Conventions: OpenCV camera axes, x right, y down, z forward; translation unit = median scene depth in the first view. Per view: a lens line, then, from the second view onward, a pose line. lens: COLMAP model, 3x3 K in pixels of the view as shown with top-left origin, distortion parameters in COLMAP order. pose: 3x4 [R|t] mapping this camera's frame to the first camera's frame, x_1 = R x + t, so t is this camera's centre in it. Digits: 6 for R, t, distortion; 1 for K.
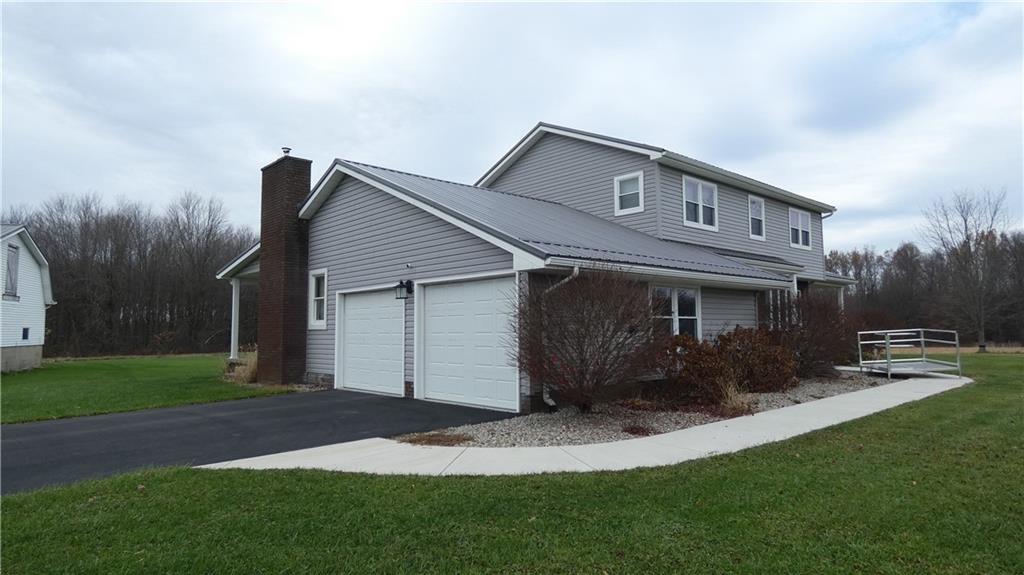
lens RADIAL K [[612.7, 0, 512.0], [0, 612.7, 287.5], [0, 0, 1]] dist [-0.006783, 0.000058]
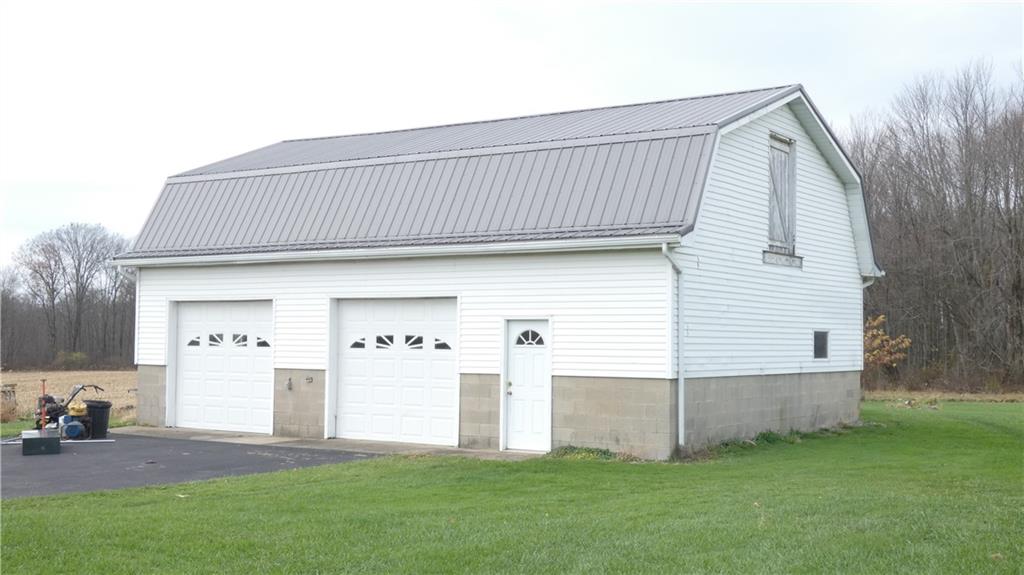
lens RADIAL K [[1277.9, 0, 512.0], [0, 1277.9, 287.5], [0, 0, 1]] dist [-0.009048, -0.002218]
pose [[0.571652, -0.022320, -0.820193, -0.175063], [0.044386, 0.999007, 0.003749, 0.021503], [0.819295, -0.038548, 0.572075, 0.293753]]
